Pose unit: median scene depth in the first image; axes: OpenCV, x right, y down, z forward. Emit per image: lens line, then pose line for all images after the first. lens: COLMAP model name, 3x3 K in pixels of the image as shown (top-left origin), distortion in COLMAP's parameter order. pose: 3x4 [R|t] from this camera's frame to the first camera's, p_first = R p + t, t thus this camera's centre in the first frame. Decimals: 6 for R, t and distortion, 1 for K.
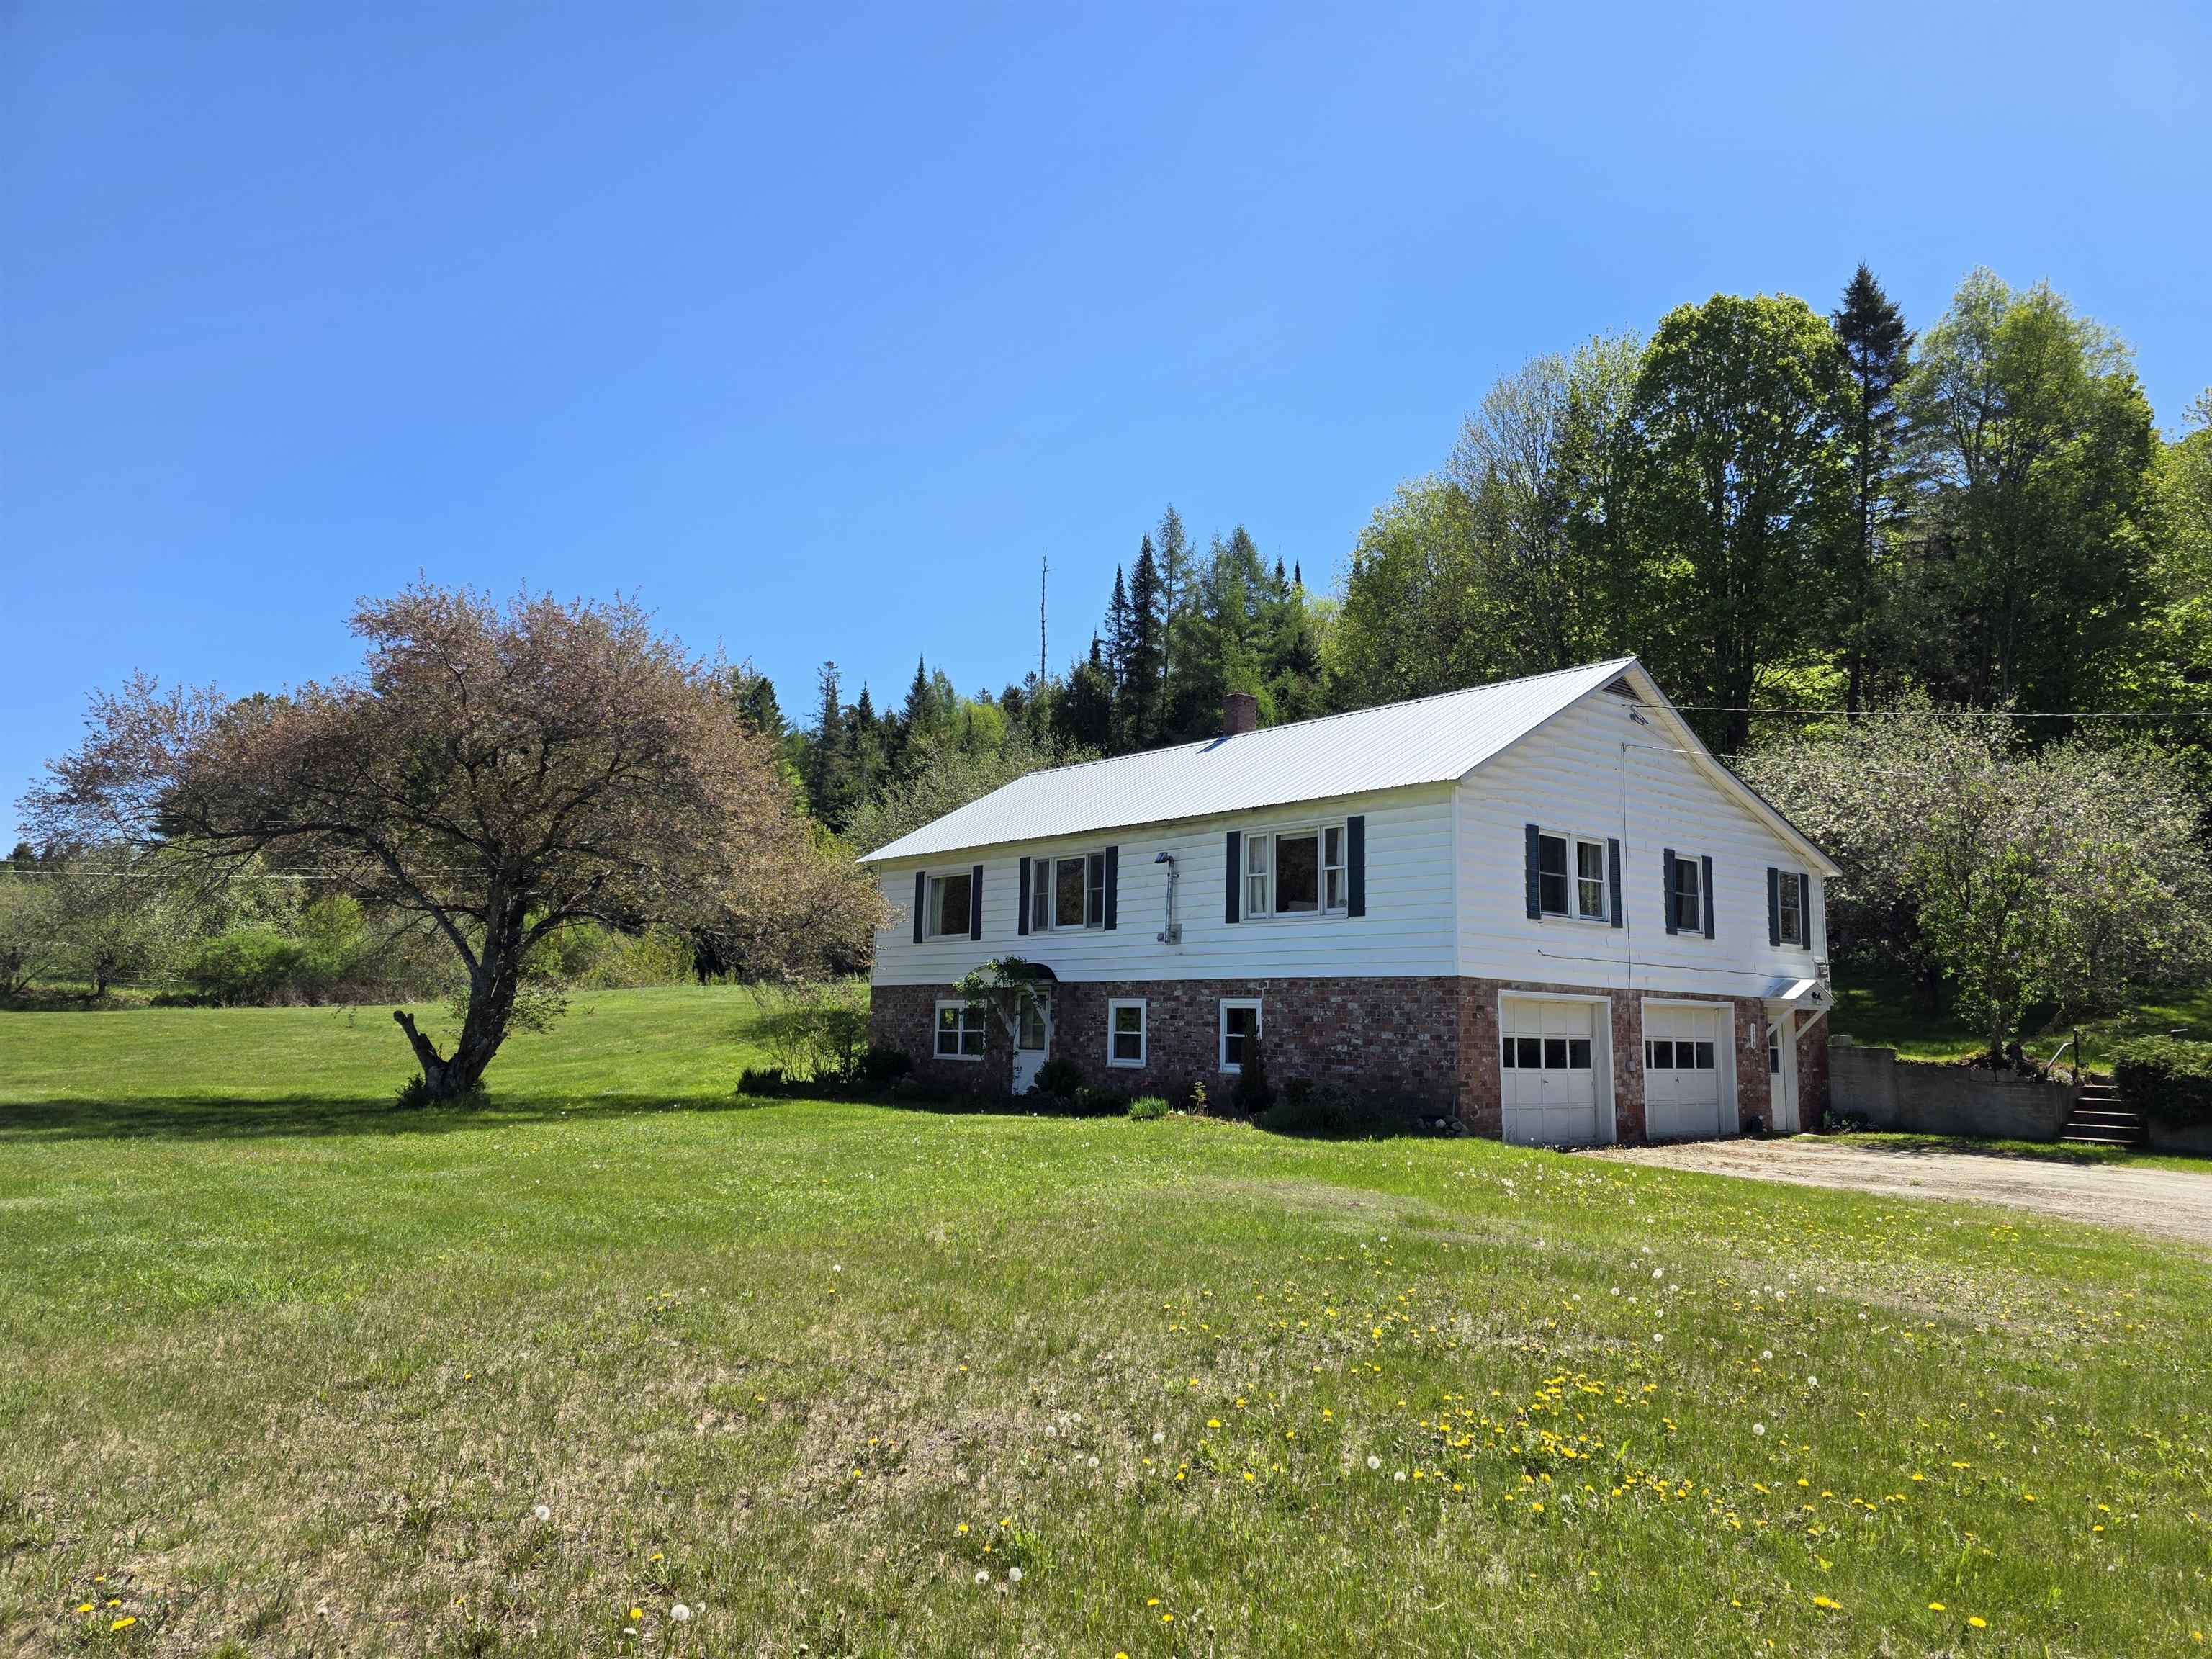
lens RADIAL K [[1477.3, 0, 1116.7], [0, 1477.3, 832.1], [0, 0, 1]] dist [0.091495, -0.107635]
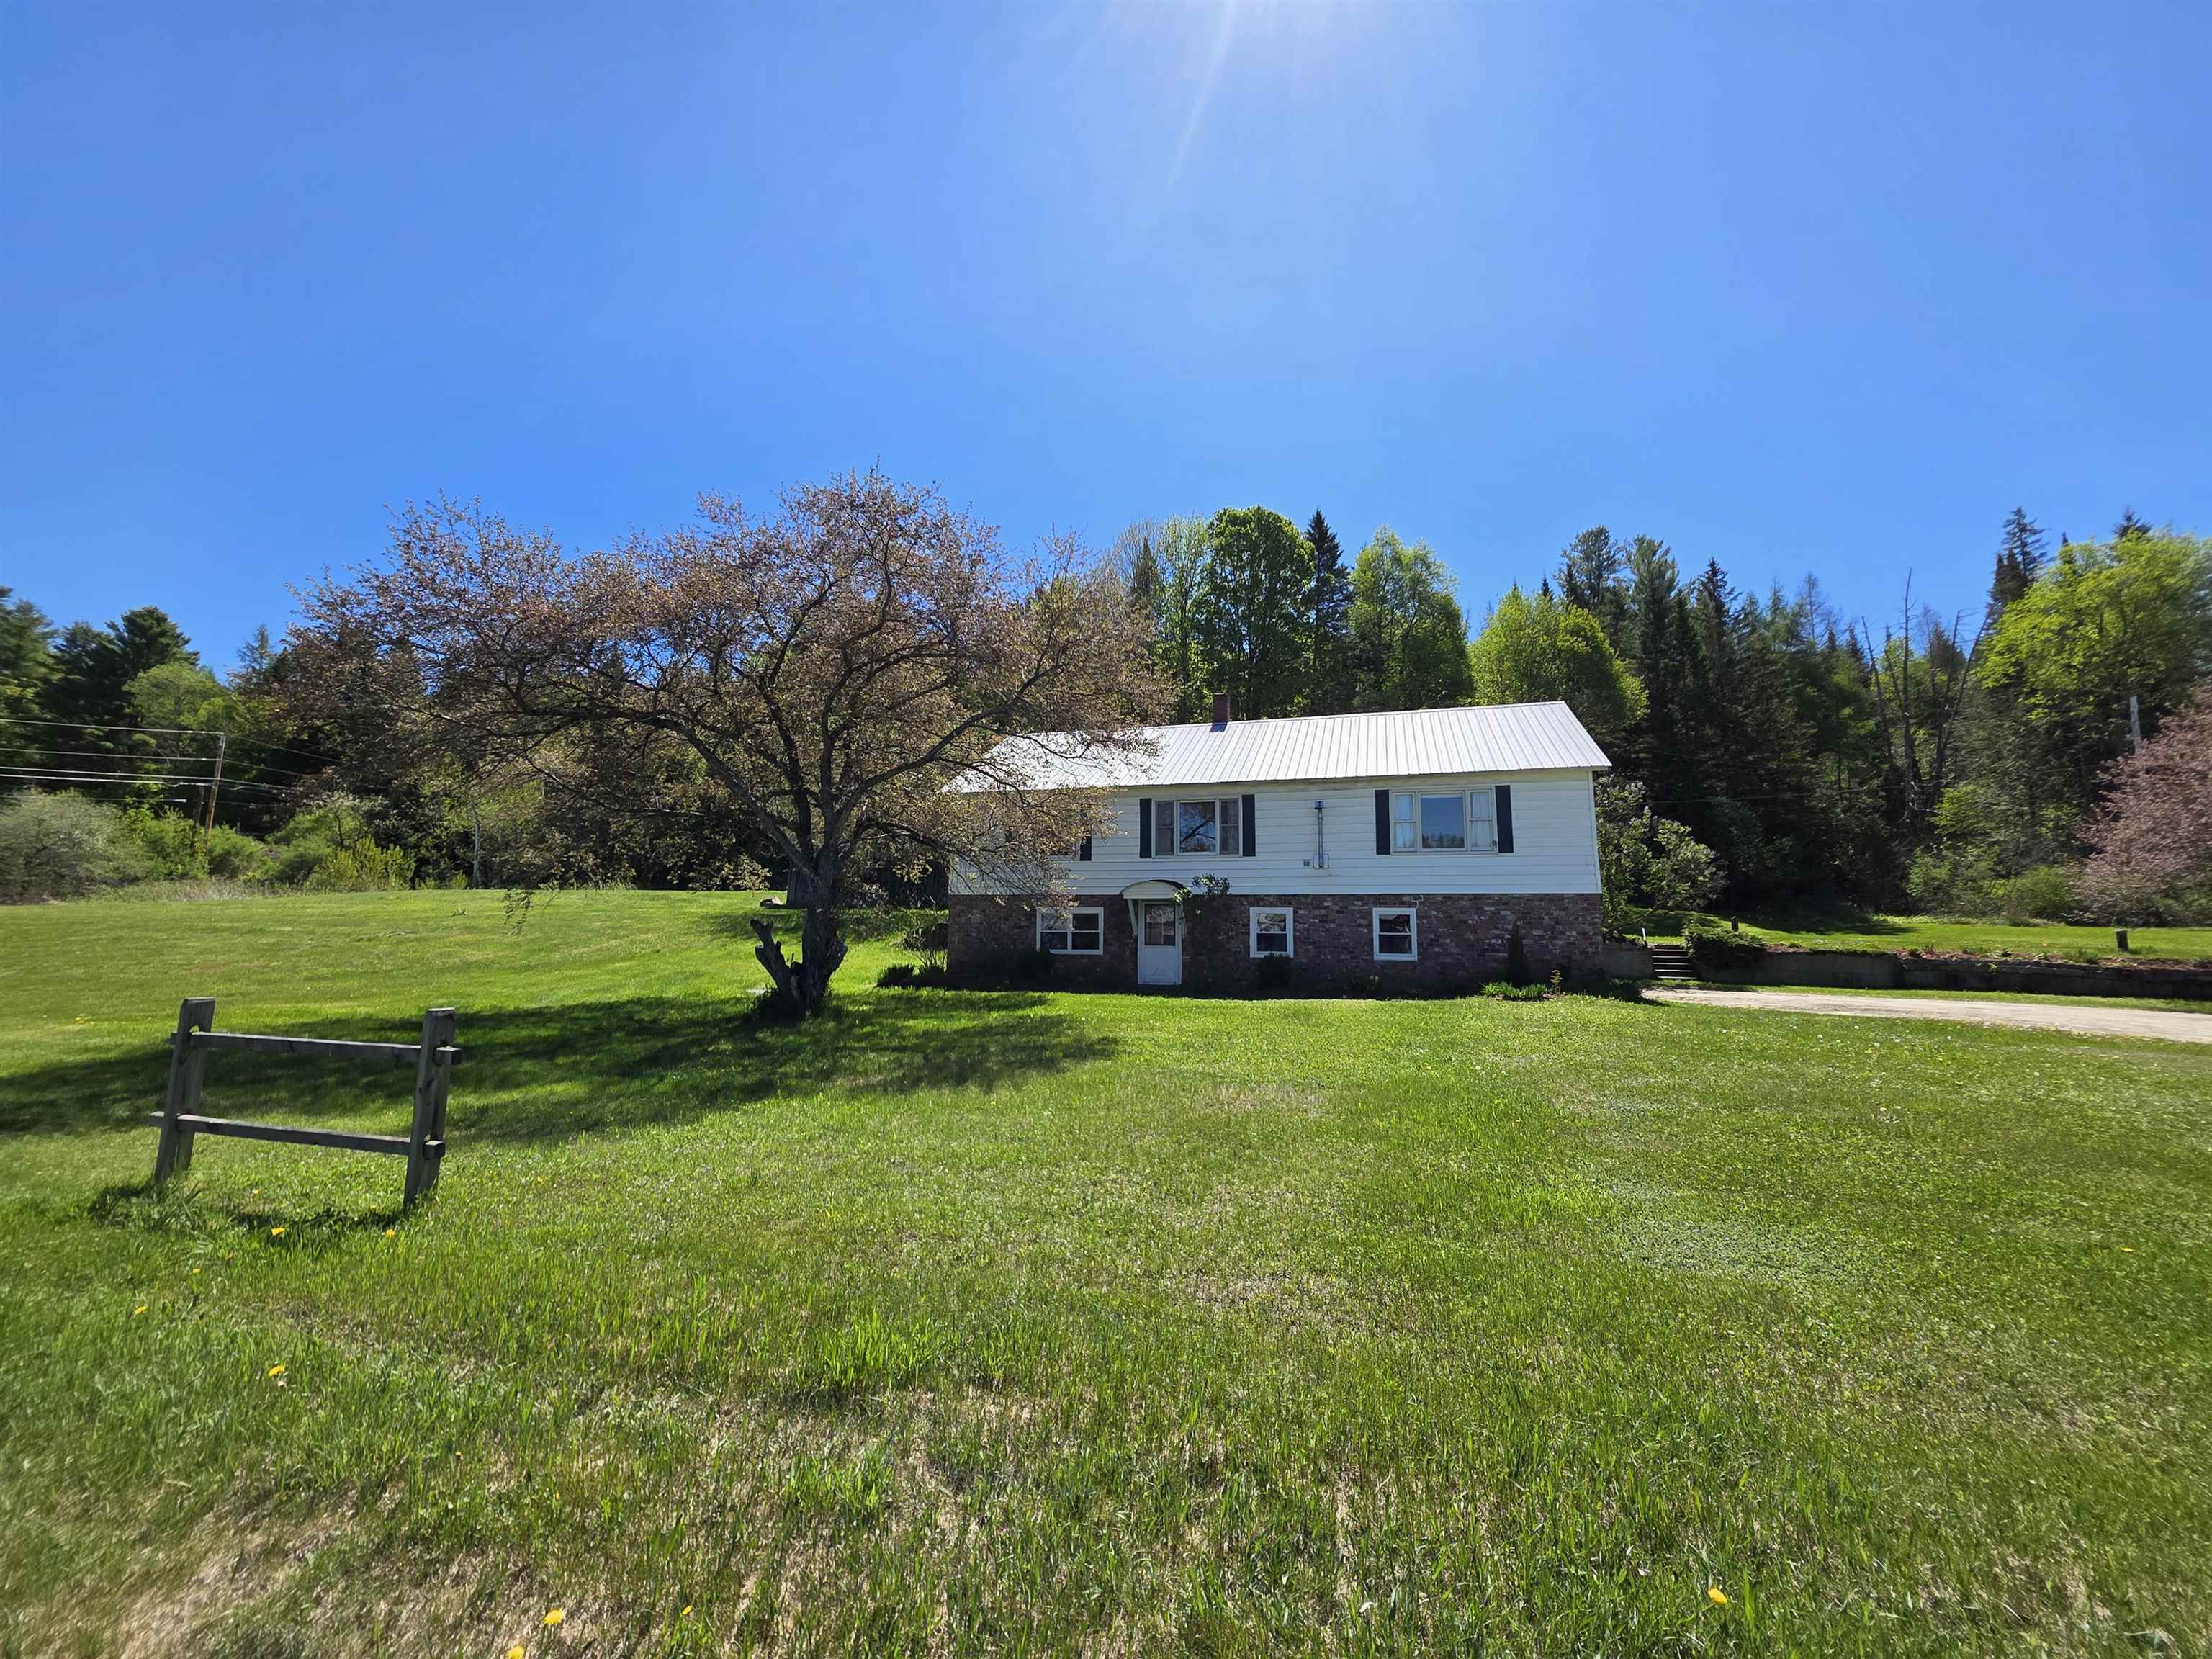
lens RADIAL K [[881.7, 0, 1107.0], [0, 881.7, 817.4], [0, 0, 1]] dist [0.002395, 0.000087]
pose [[0.846636, 0.053166, 0.529511, -0.537026], [-0.062734, 0.998030, 0.000097, 0.038450], [-0.528462, -0.033301, 0.848303, 0.384082]]
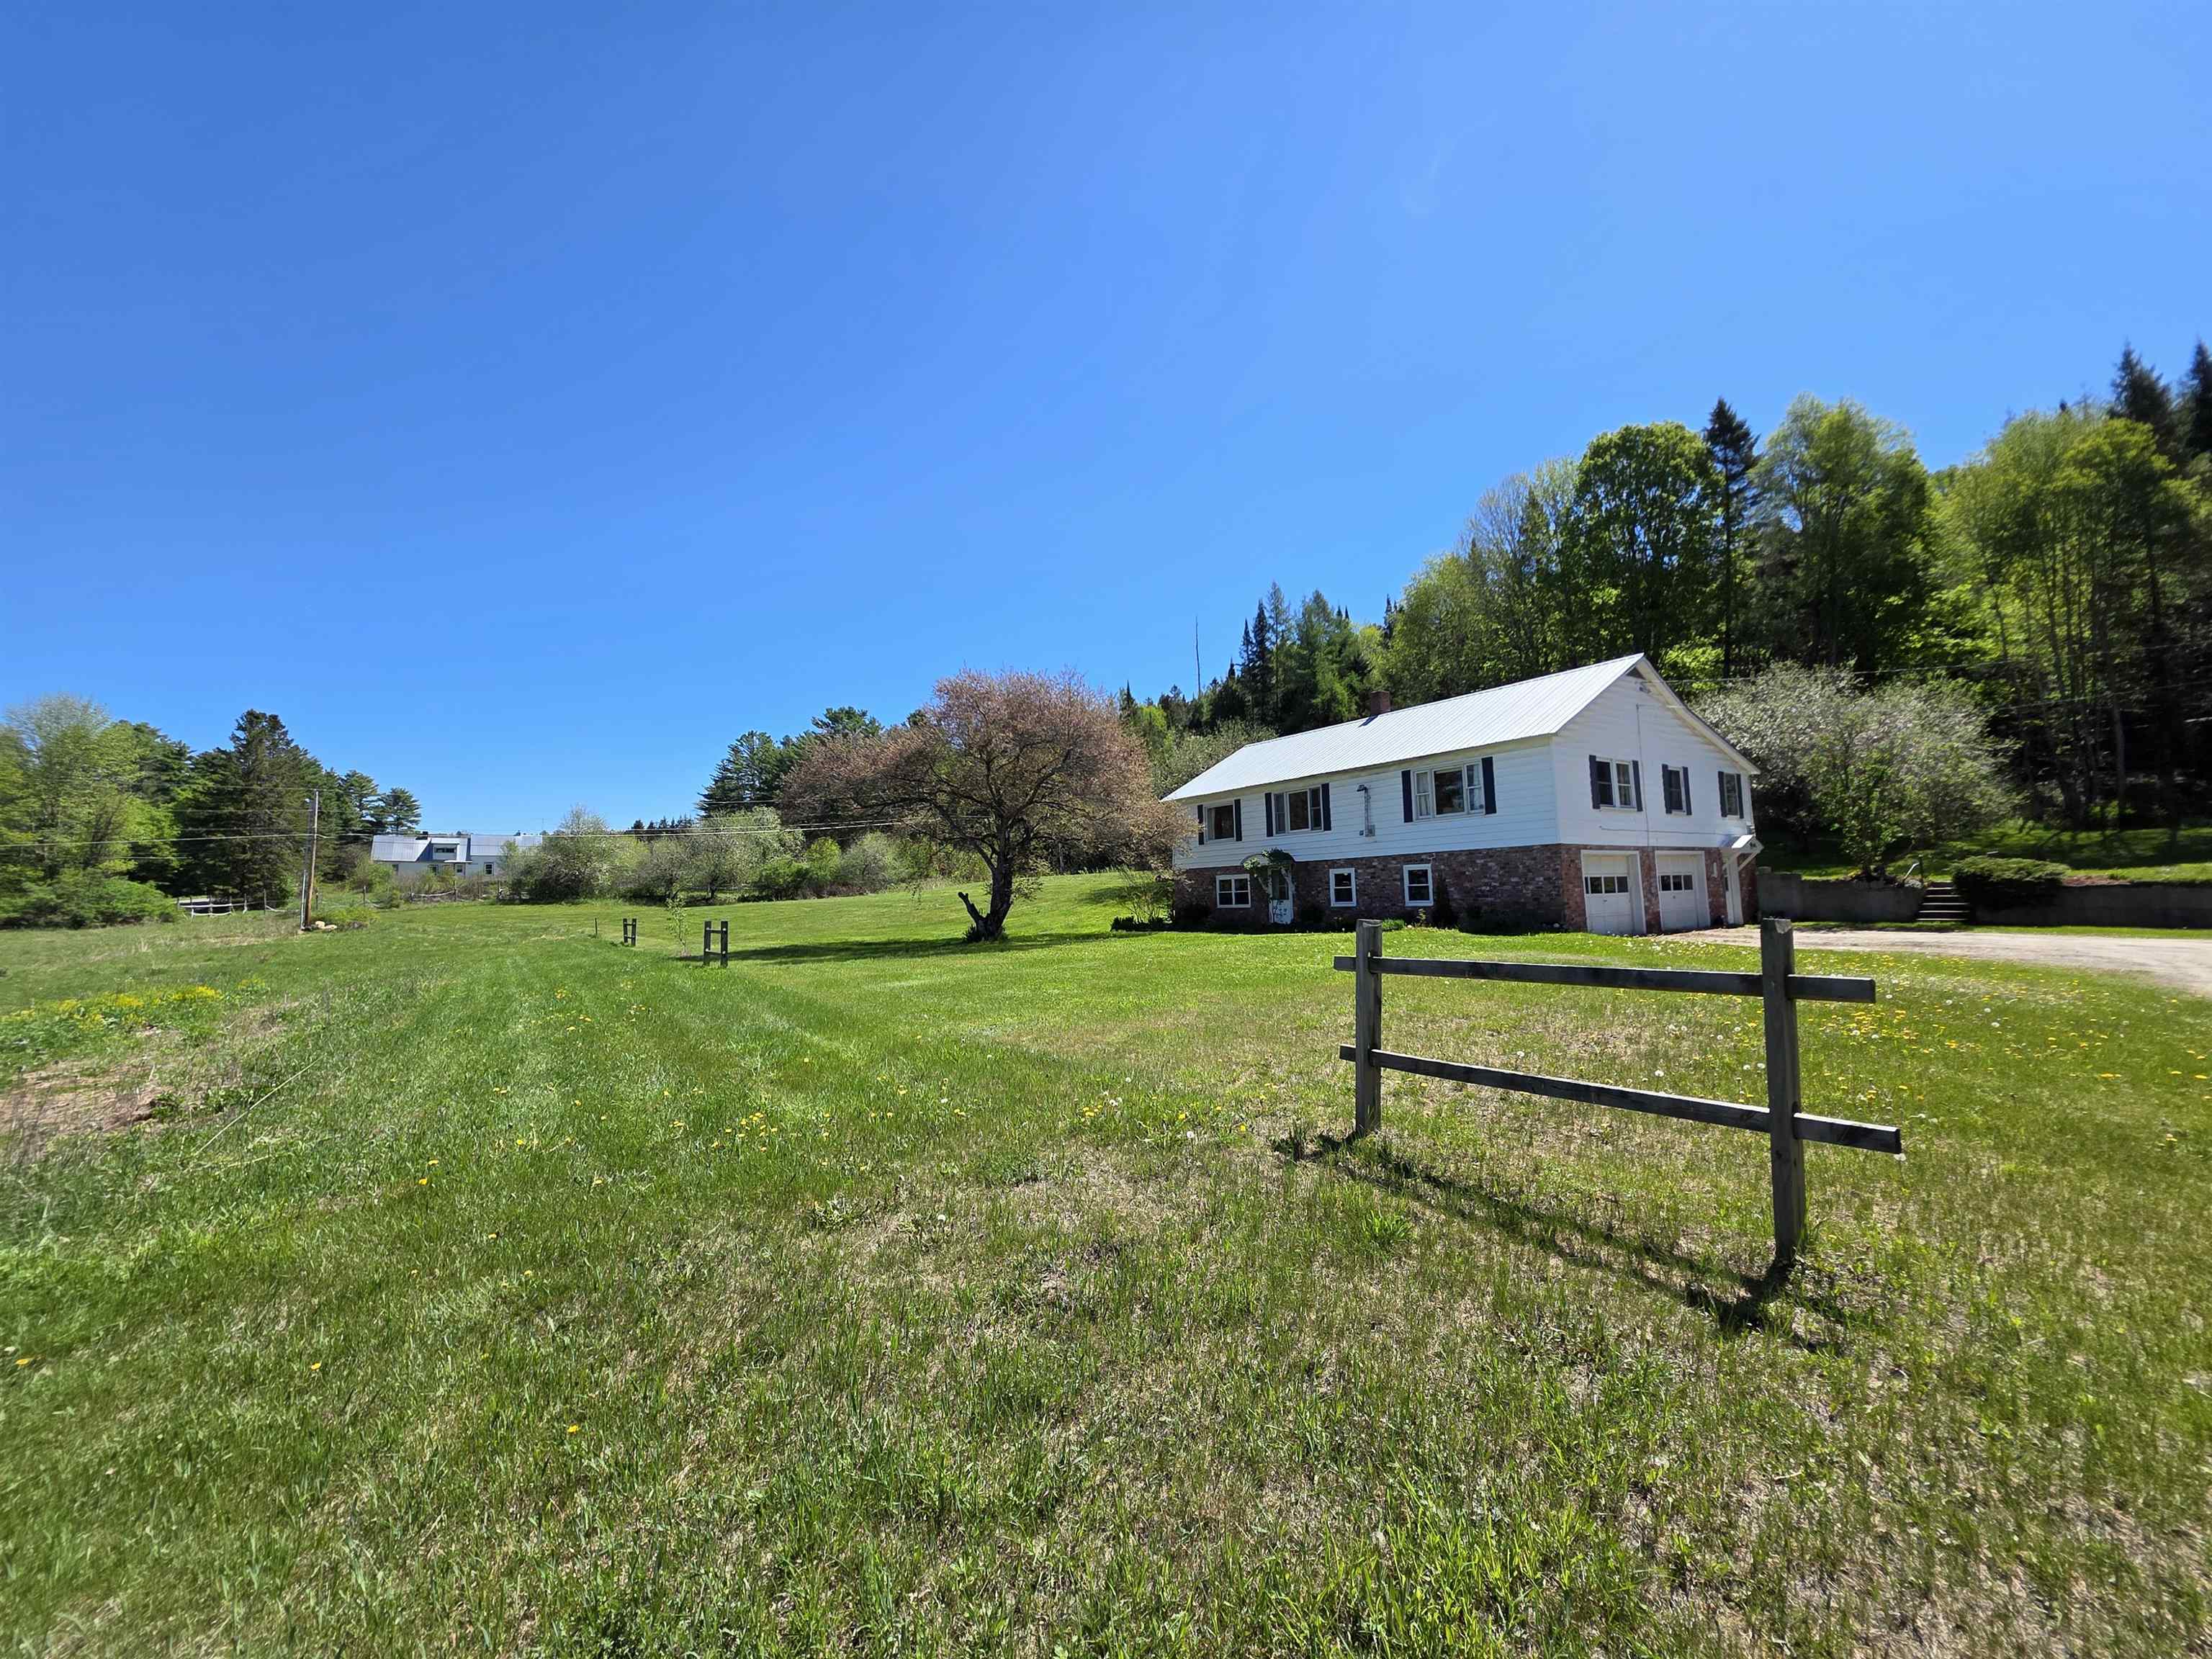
lens RADIAL K [[881.7, 0, 1107.0], [0, 881.7, 817.4], [0, 0, 1]] dist [0.002395, 0.000087]
pose [[0.991042, -0.058484, -0.120067, -0.137344], [0.063463, 0.997258, 0.038064, -0.006607], [0.117512, -0.045343, 0.992036, -0.080118]]
